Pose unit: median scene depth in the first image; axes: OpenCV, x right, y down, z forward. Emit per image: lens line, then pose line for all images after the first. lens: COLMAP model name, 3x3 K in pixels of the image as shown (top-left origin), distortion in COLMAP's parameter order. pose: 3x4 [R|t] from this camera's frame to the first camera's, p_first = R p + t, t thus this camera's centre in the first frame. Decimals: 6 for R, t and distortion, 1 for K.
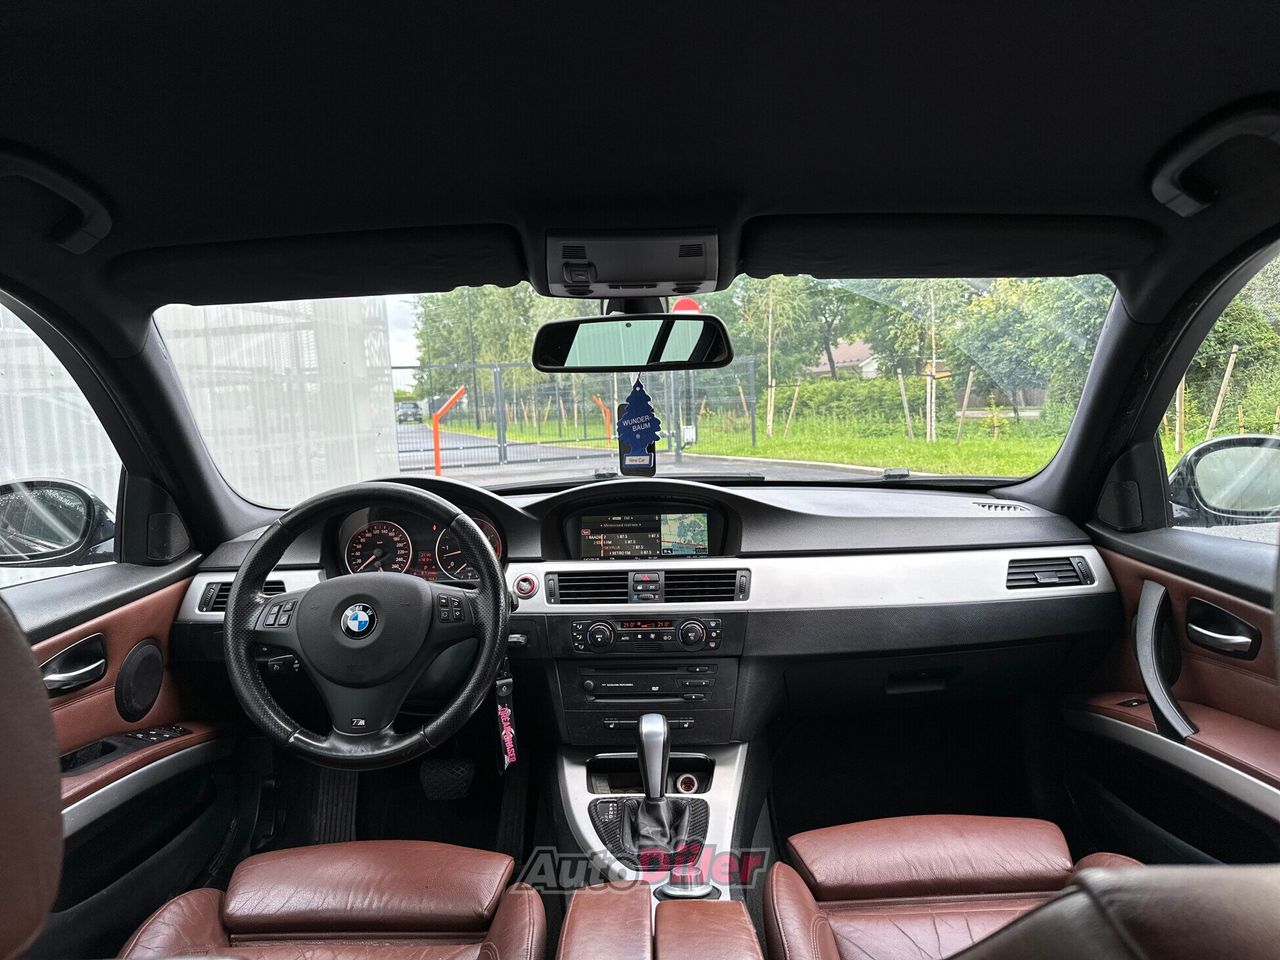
lens RADIAL K [[880.2, 0, 640.0], [0, 880.2, 480.0], [0, 0, 1]] dist [-0.002605, -0.001694]
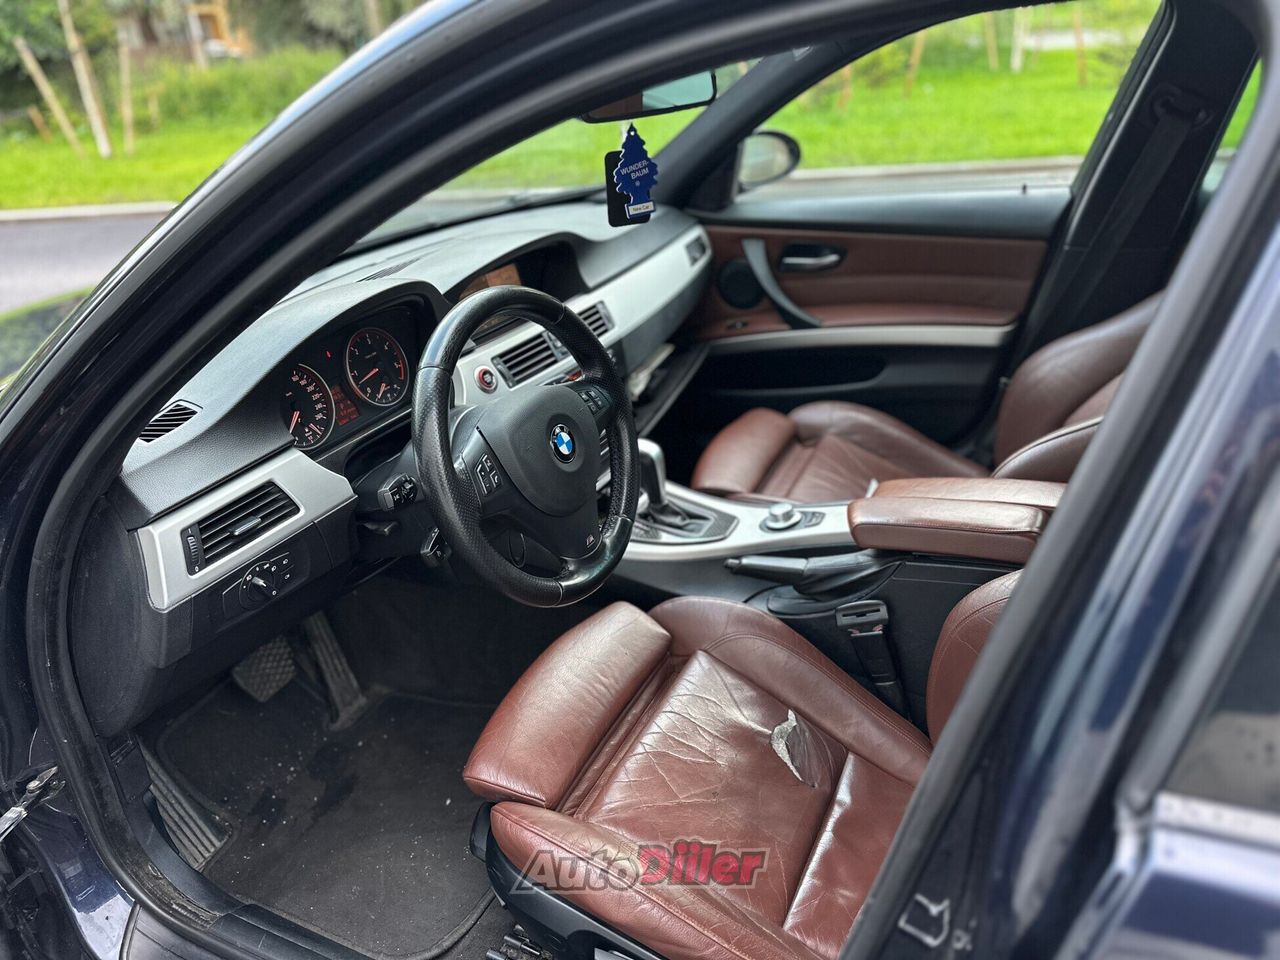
lens RADIAL K [[880.2, 0, 640.0], [0, 880.2, 480.0], [0, 0, 1]] dist [-0.002605, -0.001694]
pose [[0.479142, -0.398706, 0.781957, -0.811899], [0.142976, 0.914432, 0.378644, -0.105347], [-0.866014, -0.069623, 0.495148, 0.412756]]
